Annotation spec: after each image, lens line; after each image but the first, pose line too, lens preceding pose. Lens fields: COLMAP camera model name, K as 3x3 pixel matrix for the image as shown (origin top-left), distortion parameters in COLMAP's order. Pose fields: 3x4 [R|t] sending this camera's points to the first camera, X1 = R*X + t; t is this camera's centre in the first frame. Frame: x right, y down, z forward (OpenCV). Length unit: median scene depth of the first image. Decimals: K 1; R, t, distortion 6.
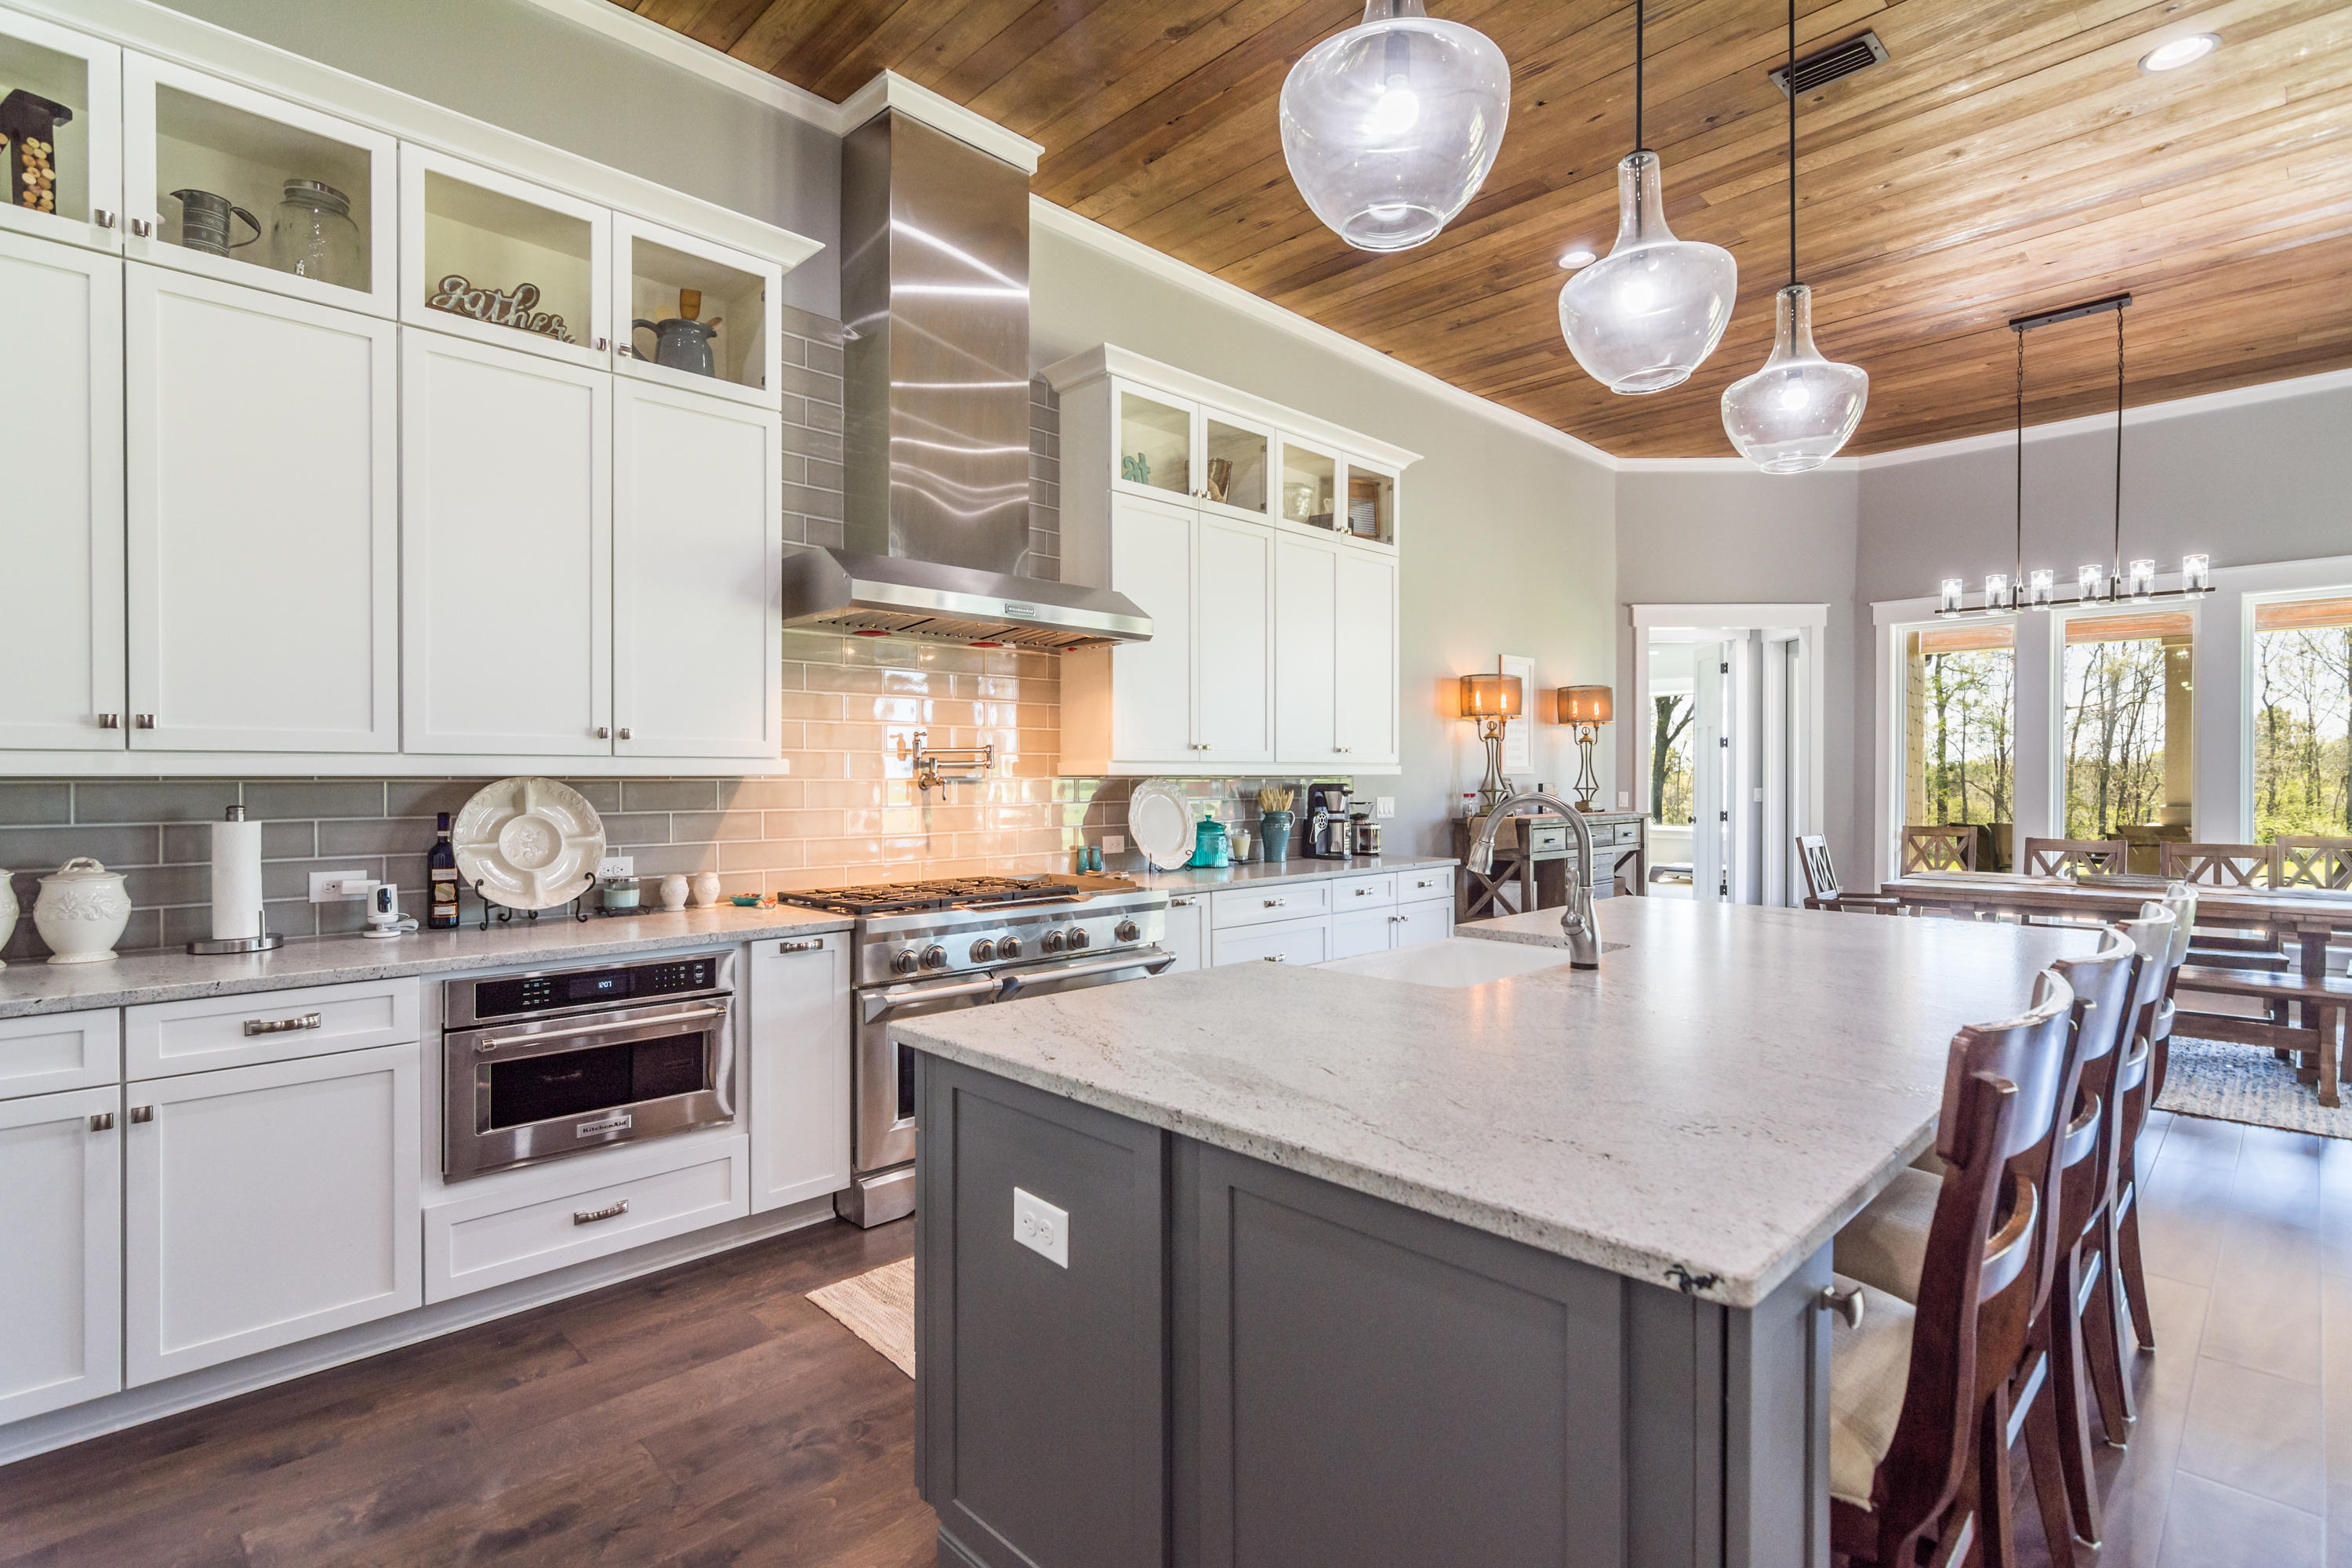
lens RADIAL K [[1123.0, 0, 1176.9], [0, 1123.0, 783.1], [0, 0, 1]] dist [-0.007113, 0.001744]
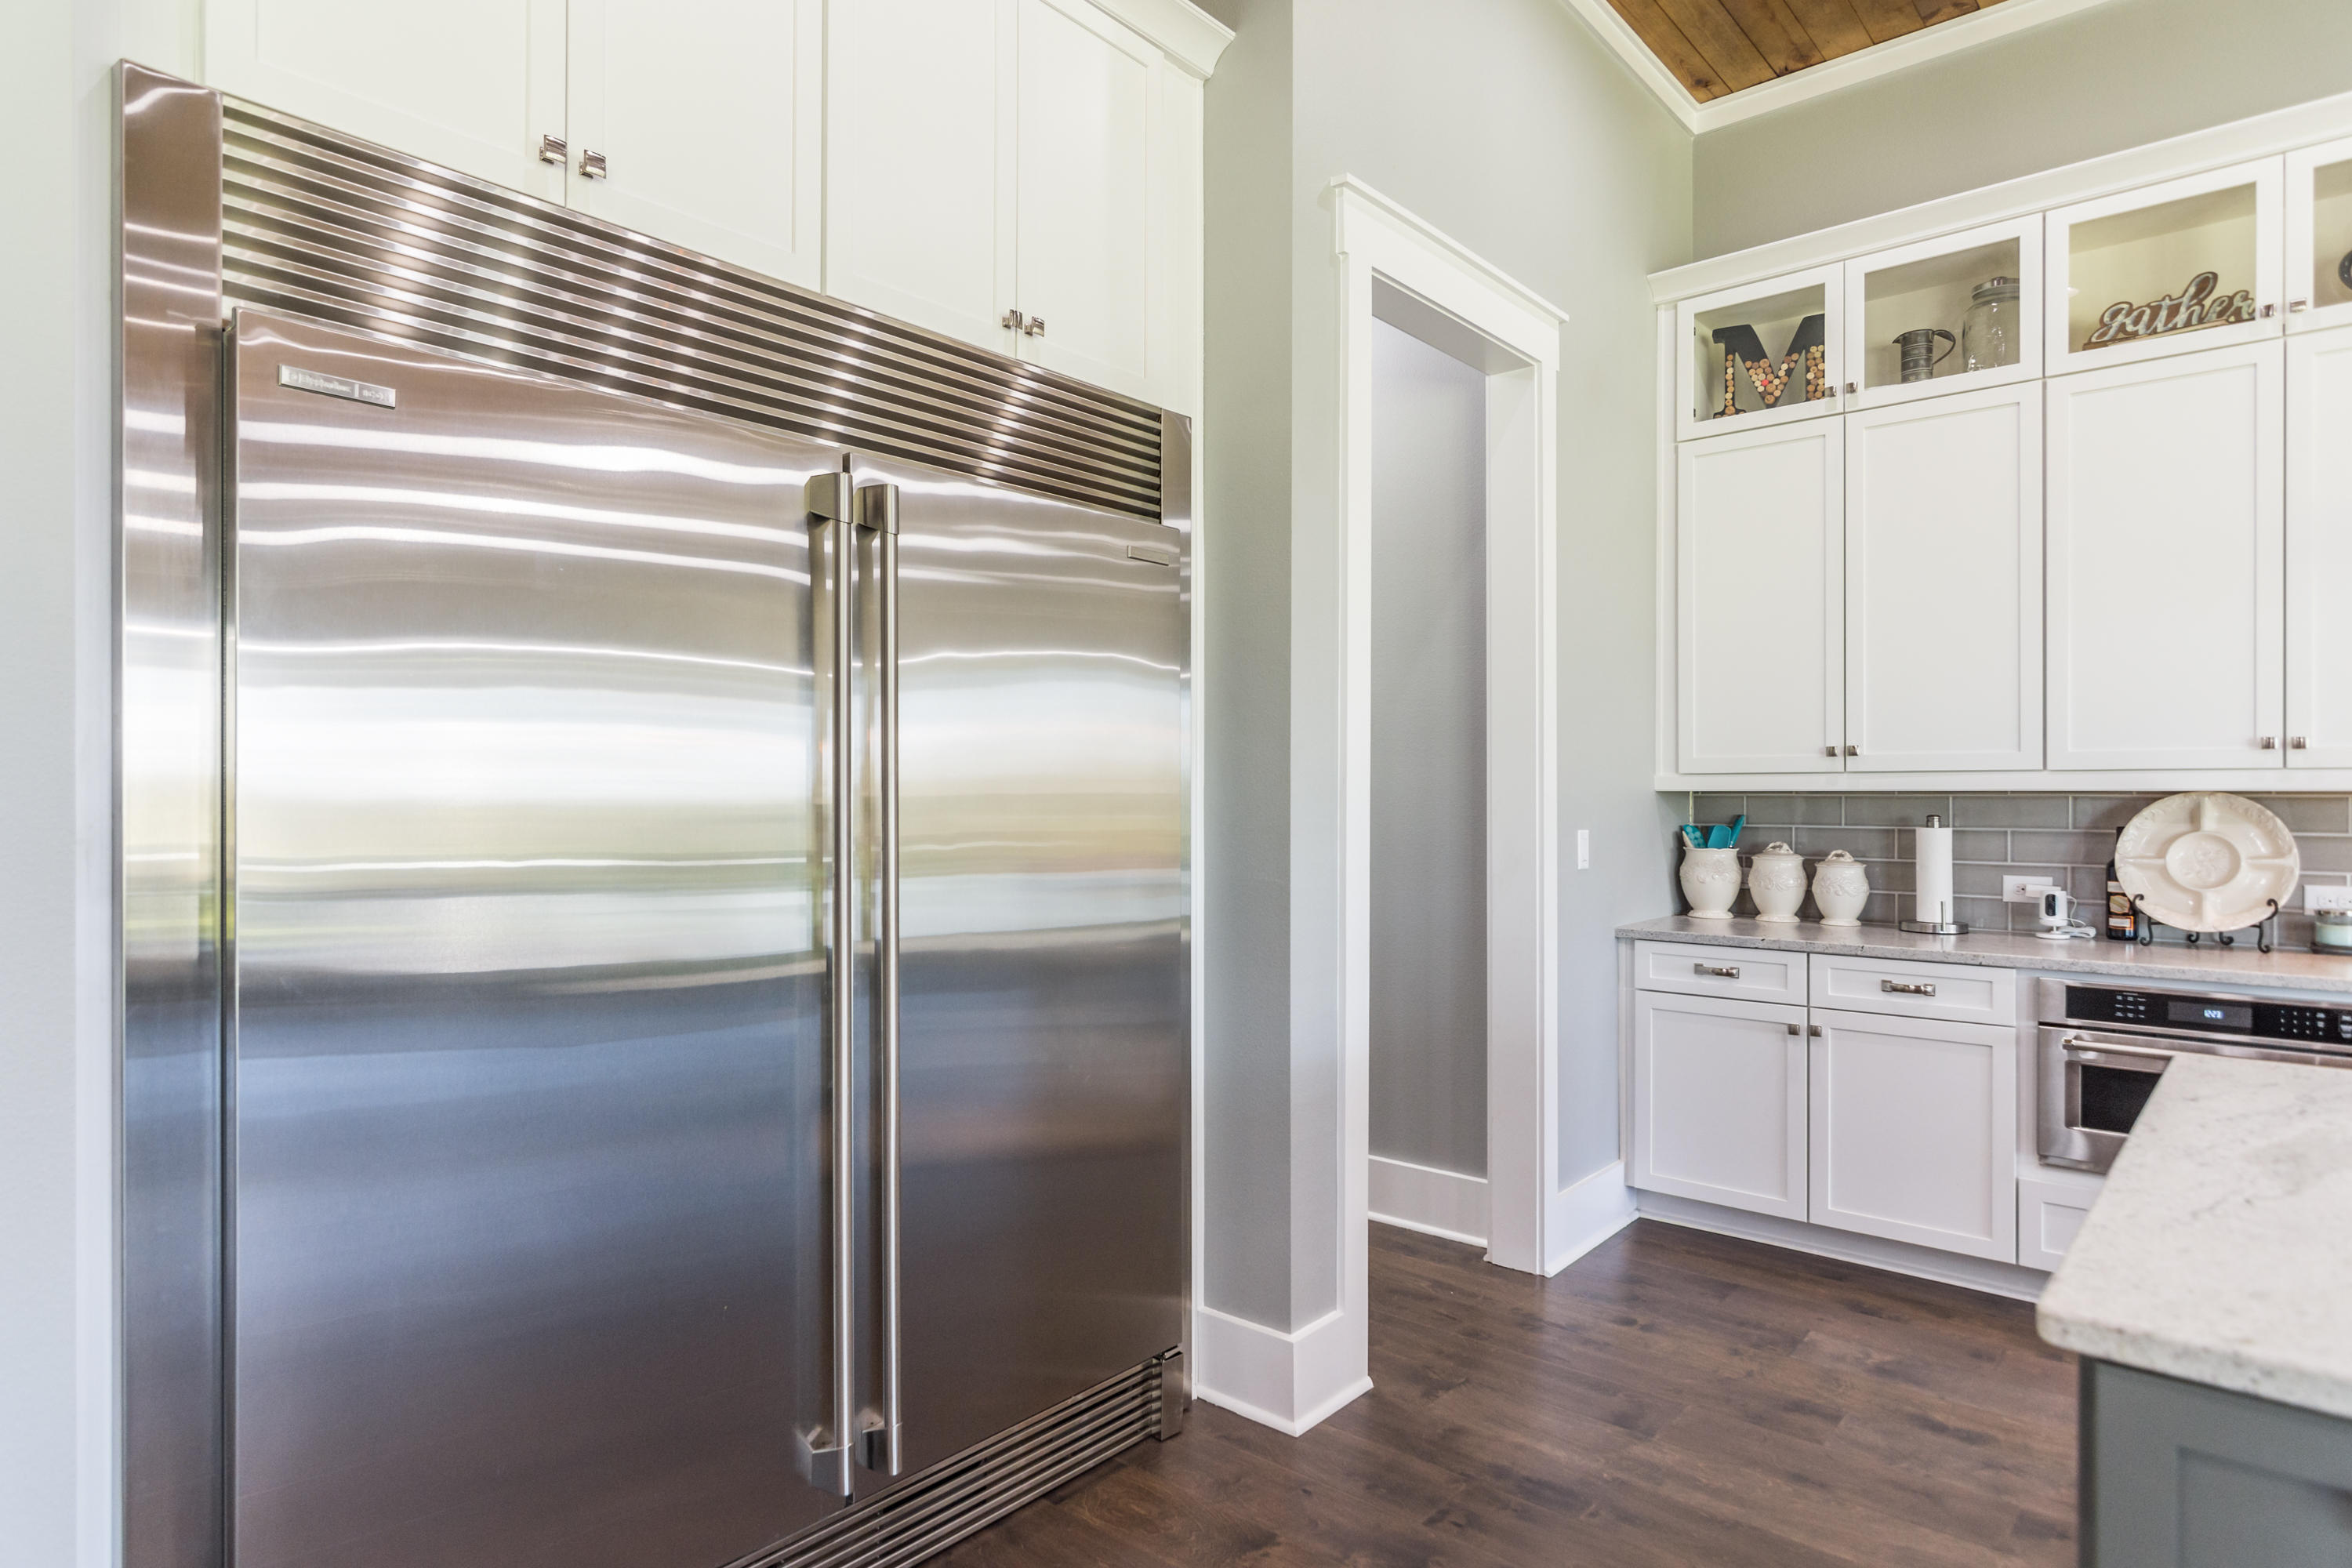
lens RADIAL K [[1384.4, 0, 1130.2], [0, 1384.4, 781.4], [0, 0, 1]] dist [-0.003923, 0.006051]
pose [[0.034036, -0.006343, -0.999400, 0.499736], [-0.006828, 0.999955, -0.006579, -0.000424], [0.999397, 0.007048, 0.033991, 0.046321]]
